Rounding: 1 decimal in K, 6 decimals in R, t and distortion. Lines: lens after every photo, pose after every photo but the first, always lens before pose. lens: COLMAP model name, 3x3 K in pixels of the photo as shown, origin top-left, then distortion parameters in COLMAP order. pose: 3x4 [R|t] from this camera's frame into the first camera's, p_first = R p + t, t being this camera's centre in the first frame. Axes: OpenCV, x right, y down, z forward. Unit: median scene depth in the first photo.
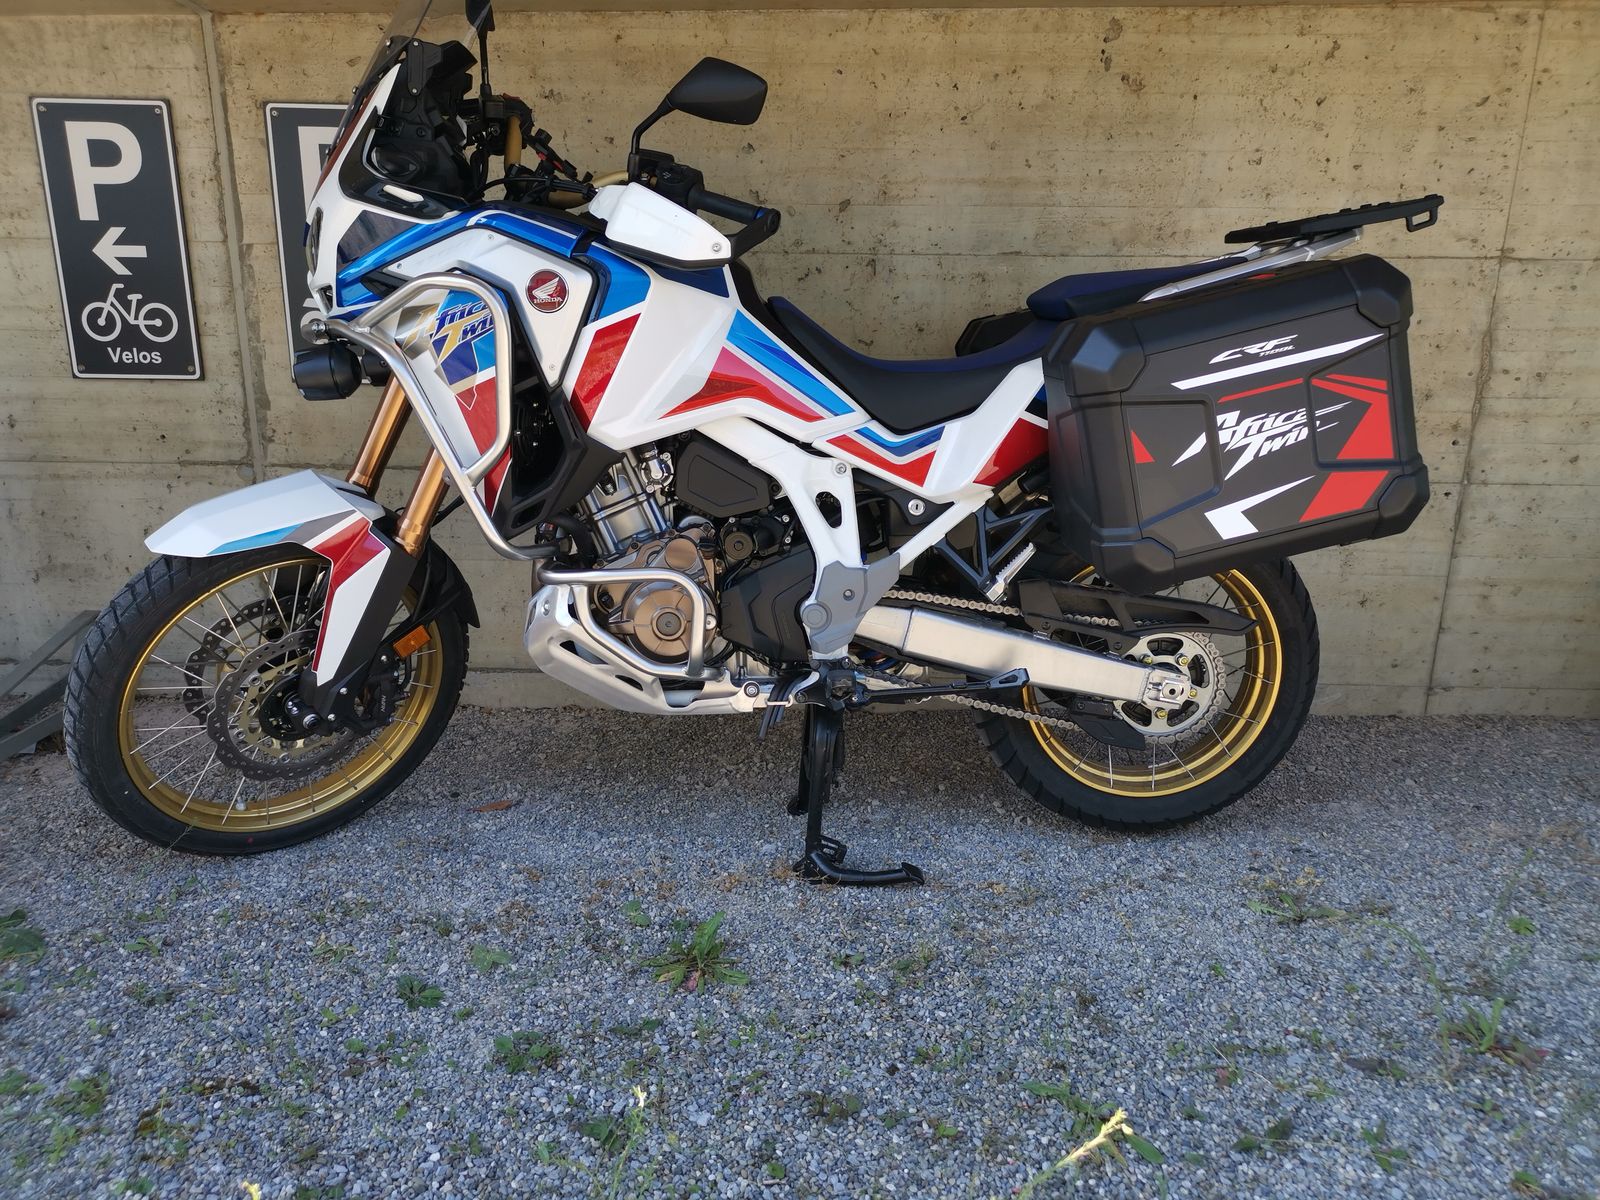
lens RADIAL K [[1276.4, 0, 821.7], [0, 1276.4, 590.5], [0, 0, 1]] dist [0.046508, -0.035351]
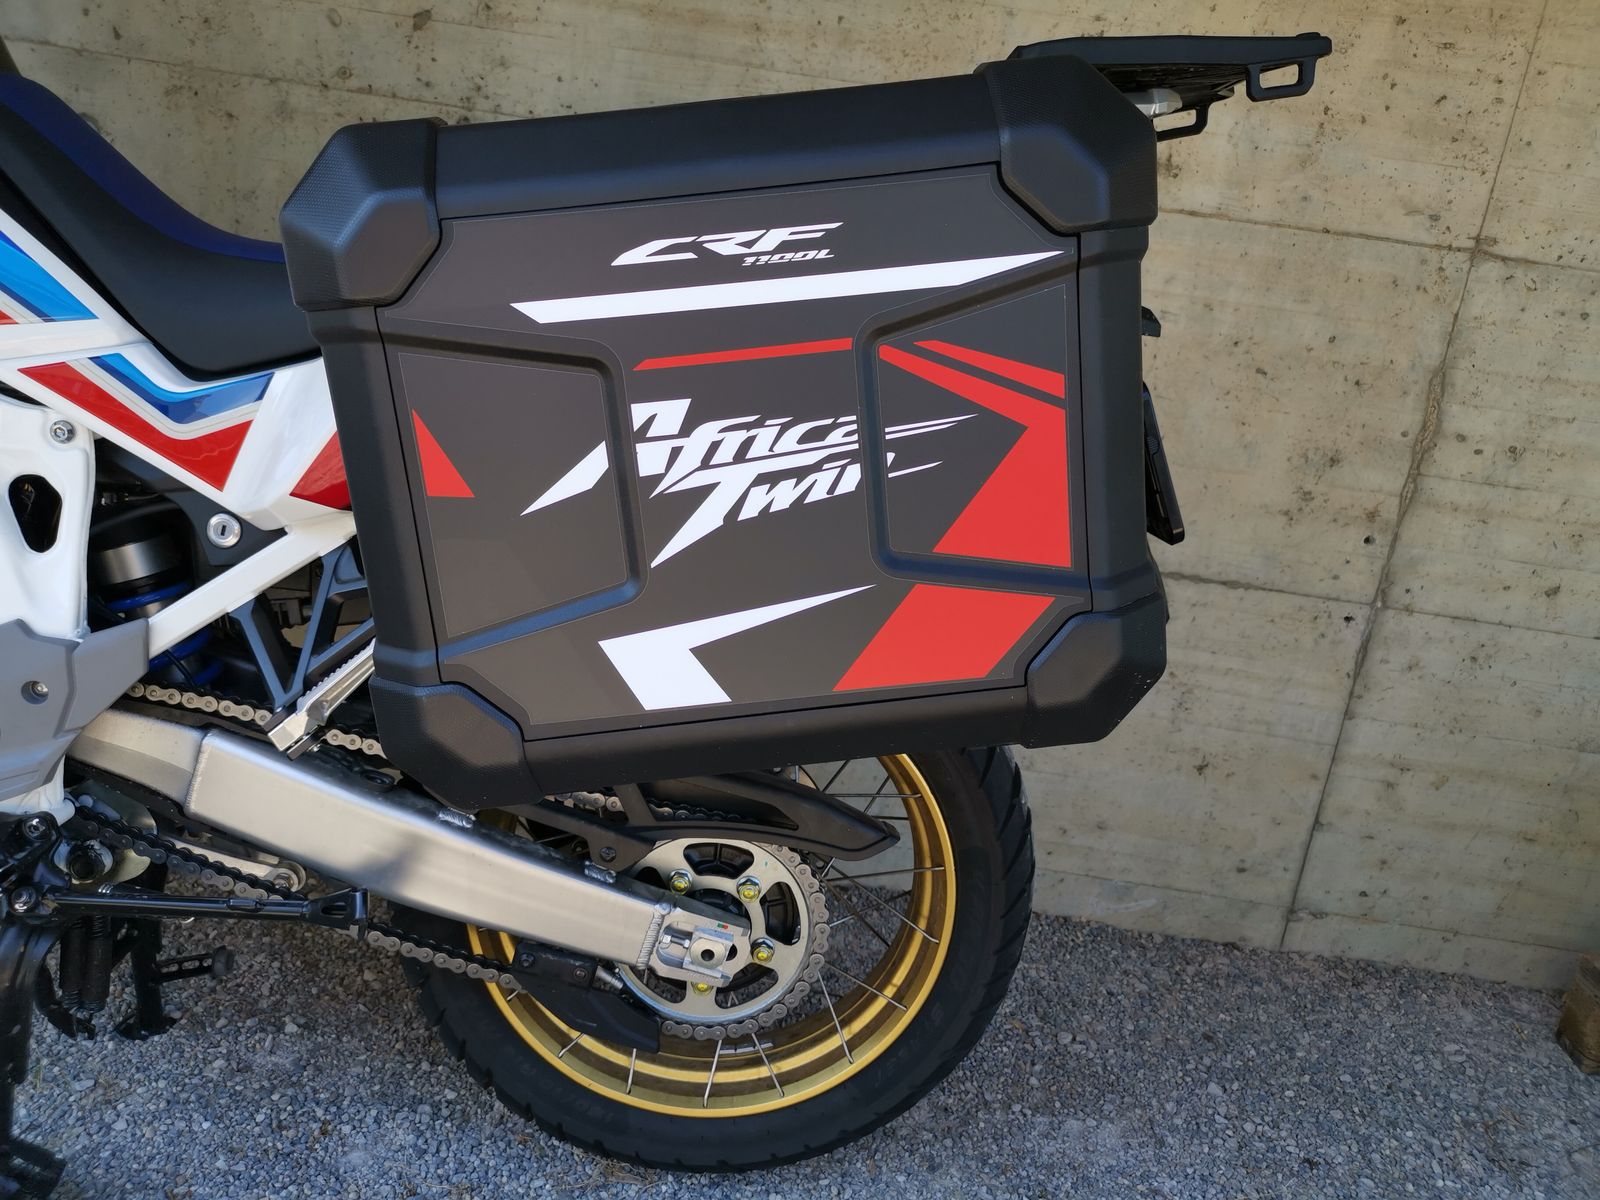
lens RADIAL K [[1276.4, 0, 835.8], [0, 1276.4, 589.5], [0, 0, 1]] dist [0.046508, -0.035351]
pose [[0.991488, 0.129992, 0.007301, 0.251334], [-0.129941, 0.991496, -0.007076, -0.056891], [-0.008159, 0.006067, 0.999948, 0.405899]]
